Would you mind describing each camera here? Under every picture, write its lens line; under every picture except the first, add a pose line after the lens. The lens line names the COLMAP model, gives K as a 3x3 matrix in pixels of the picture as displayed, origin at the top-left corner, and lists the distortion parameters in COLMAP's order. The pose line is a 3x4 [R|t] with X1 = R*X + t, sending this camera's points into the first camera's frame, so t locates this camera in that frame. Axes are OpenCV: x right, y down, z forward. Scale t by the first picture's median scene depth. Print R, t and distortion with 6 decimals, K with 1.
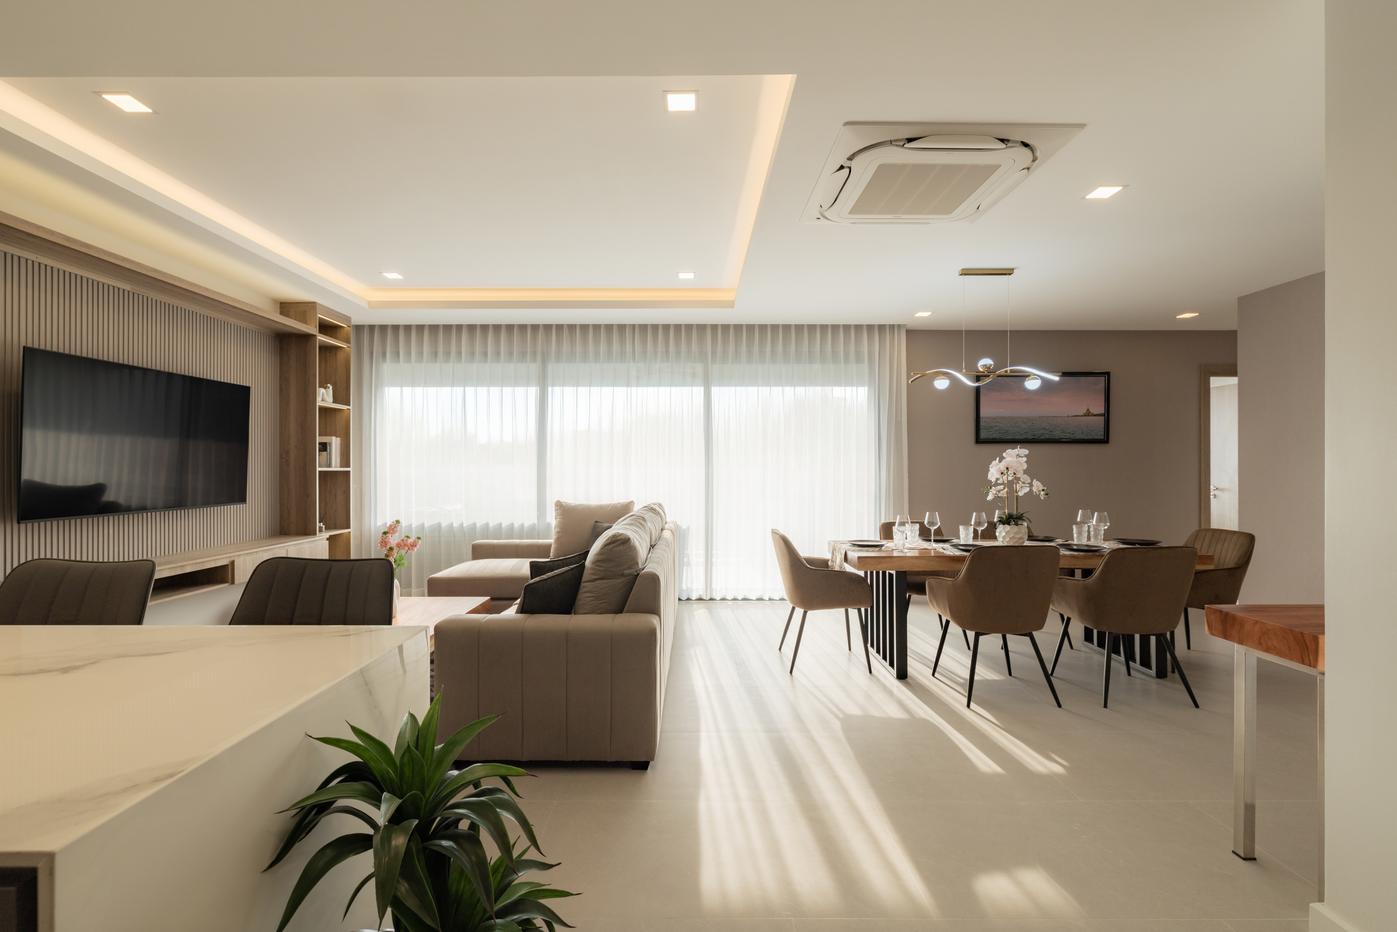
lens RADIAL K [[606.2, 0, 702.4], [0, 606.2, 466.4], [0, 0, 1]] dist [-0.009178, 0.001058]
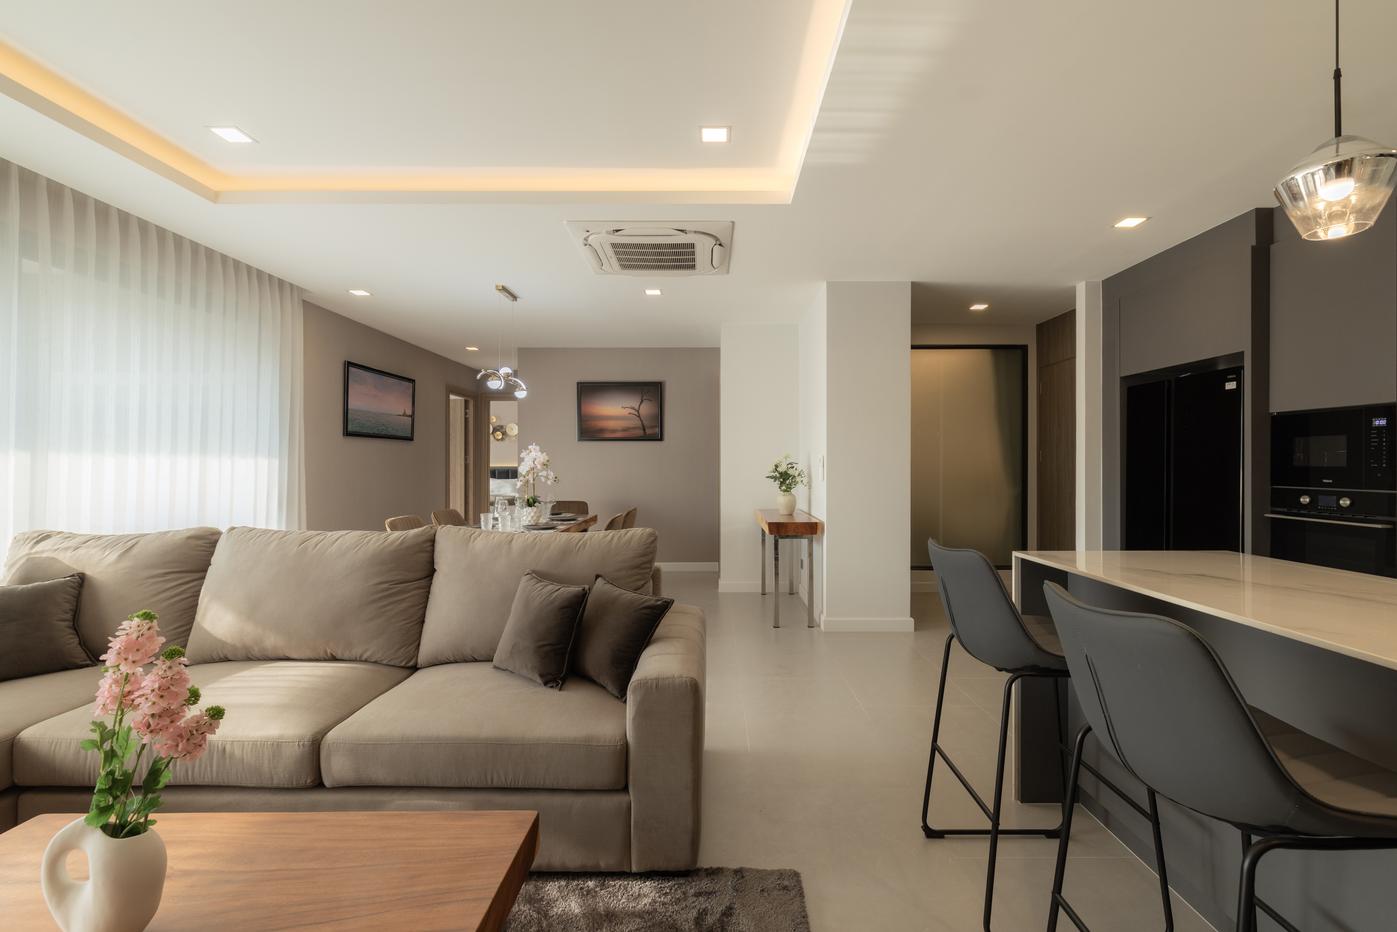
lens RADIAL K [[606.2, 0, 686.4], [0, 606.2, 487.0], [0, 0, 1]] dist [-0.009178, 0.001058]
pose [[0.031741, -0.040451, 0.998677, -0.600186], [-0.002286, 0.999175, 0.040544, 0.003771], [-0.999494, -0.003570, 0.031622, 0.522220]]
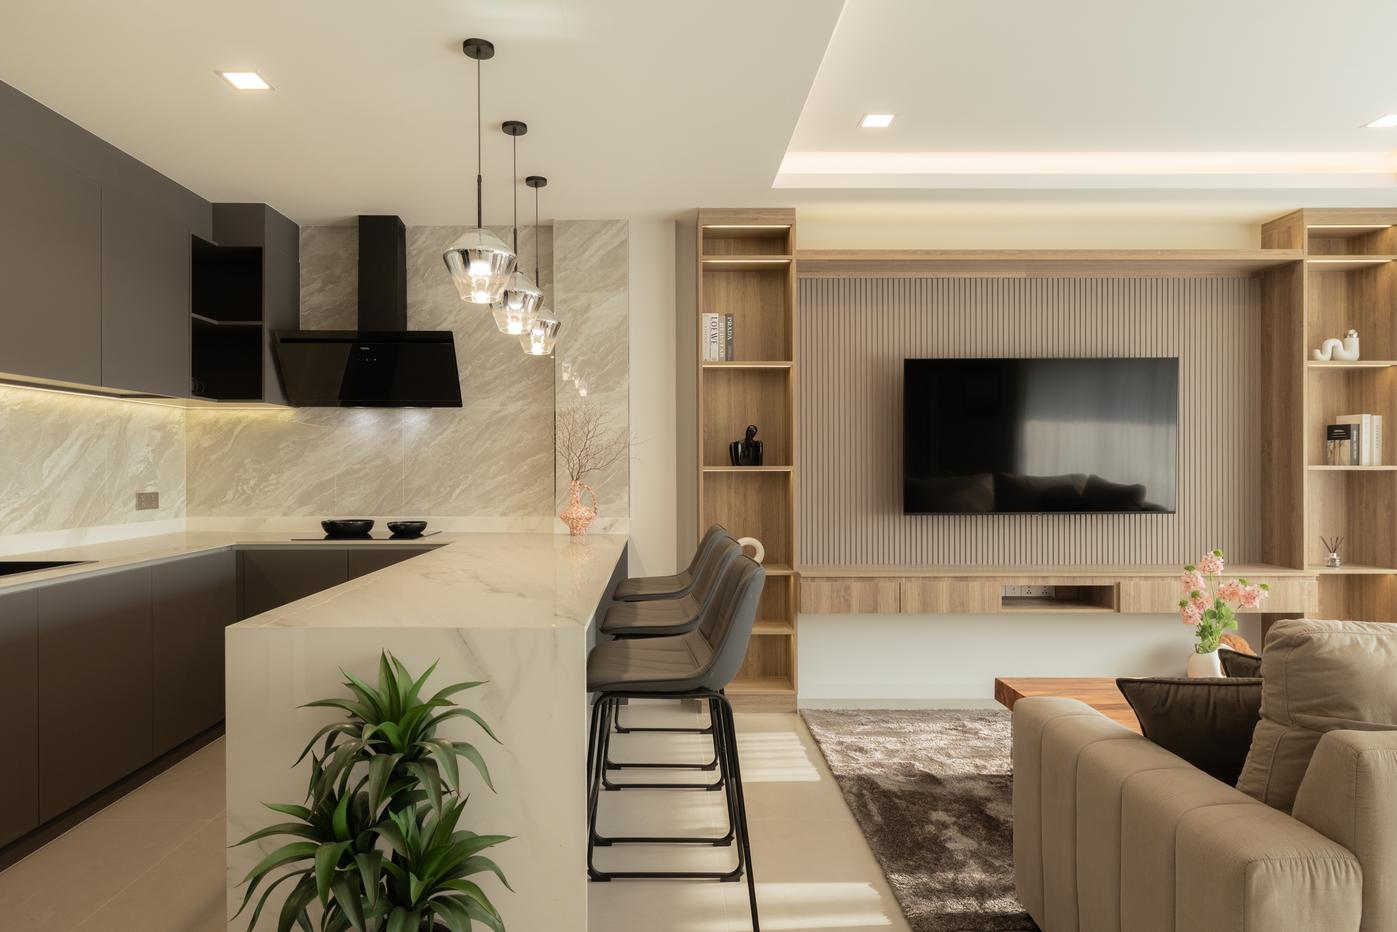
lens RADIAL K [[804.5, 0, 696.9], [0, 804.5, 469.0], [0, 0, 1]] dist [0.000812, -0.002400]
pose [[-0.013900, 0.008197, -0.999870, 0.231004], [0.004855, 0.999955, 0.008130, -0.004045], [0.999892, -0.004741, -0.013939, 0.361052]]
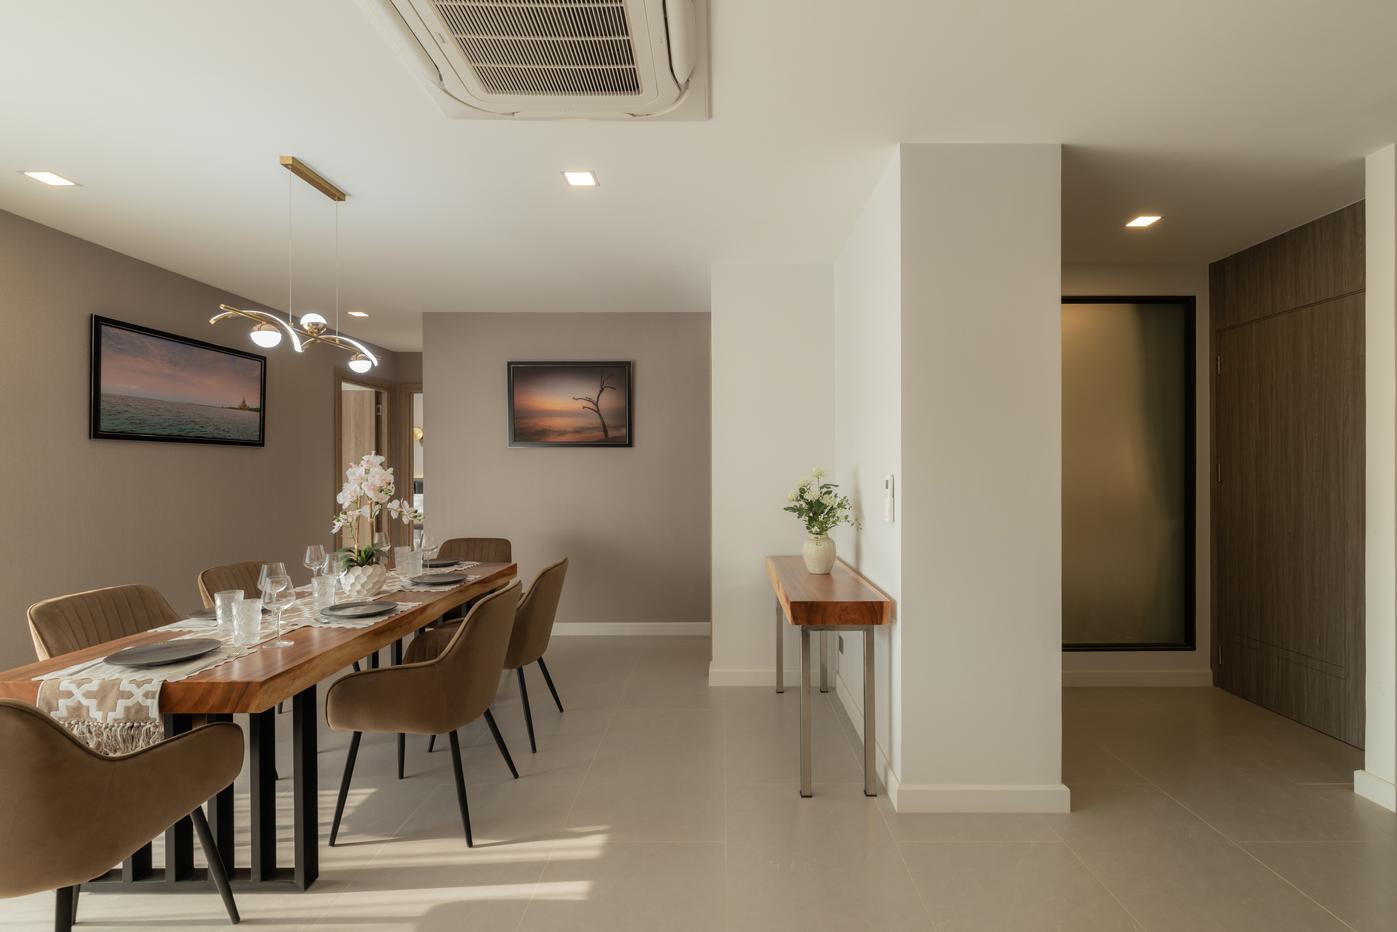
lens RADIAL K [[606.2, 0, 710.2], [0, 606.2, 473.0], [0, 0, 1]] dist [-0.009178, 0.001058]
pose [[0.008817, -0.008273, 0.999927, -0.149610], [-0.002715, 0.999962, 0.008297, -0.013273], [-0.999957, -0.002788, 0.008794, 0.486505]]
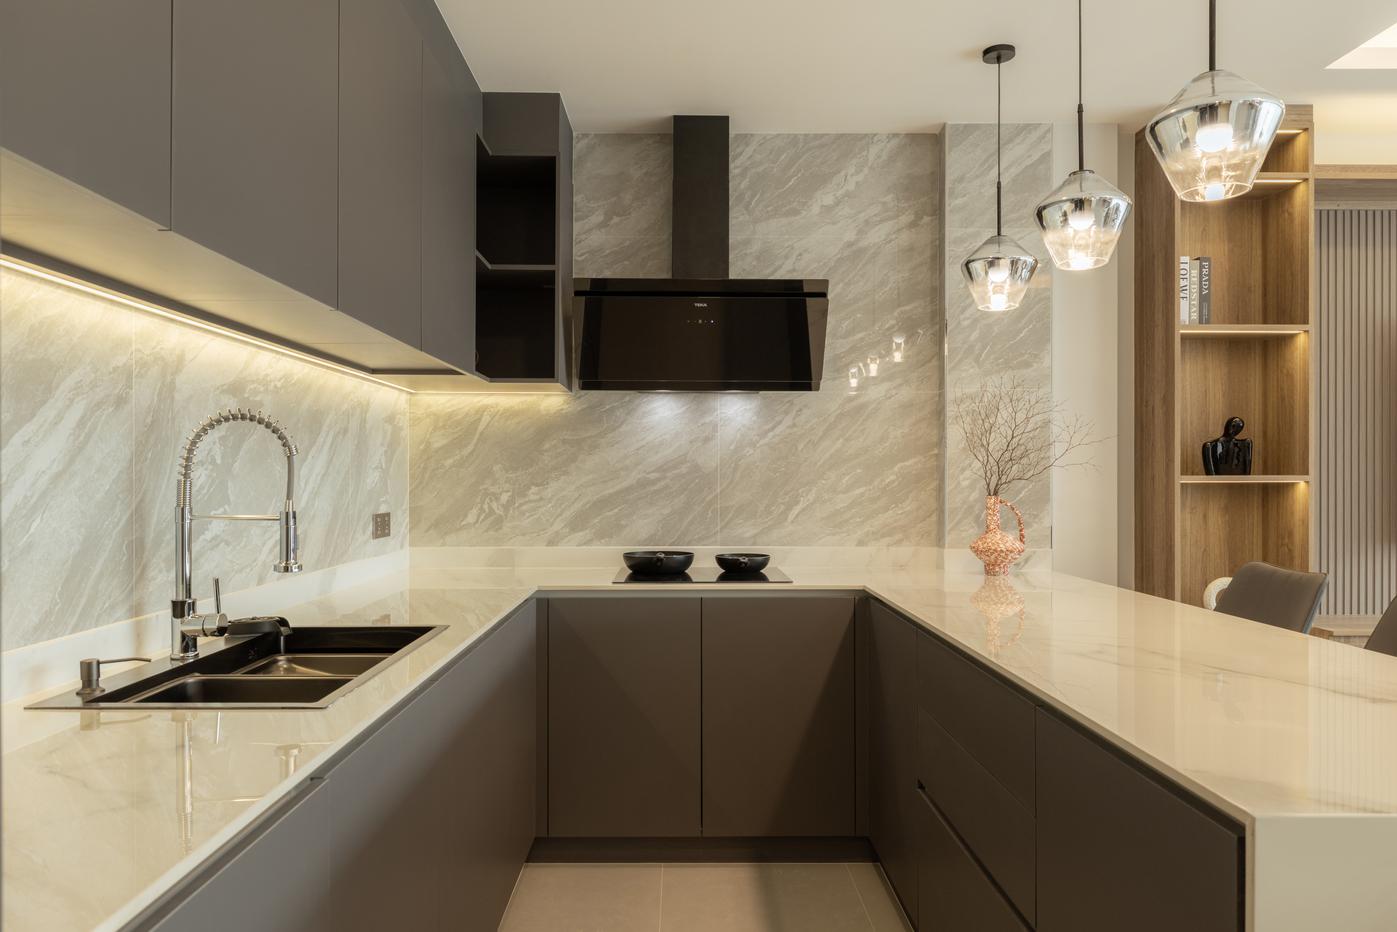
lens RADIAL K [[943.1, 0, 690.4], [0, 943.1, 480.9], [0, 0, 1]] dist [0.011453, -0.011562]
pose [[-0.005990, 0.006625, -0.999960, 0.075510], [0.004651, 0.999967, 0.006597, -0.001878], [0.999971, -0.004611, -0.006021, -0.007211]]
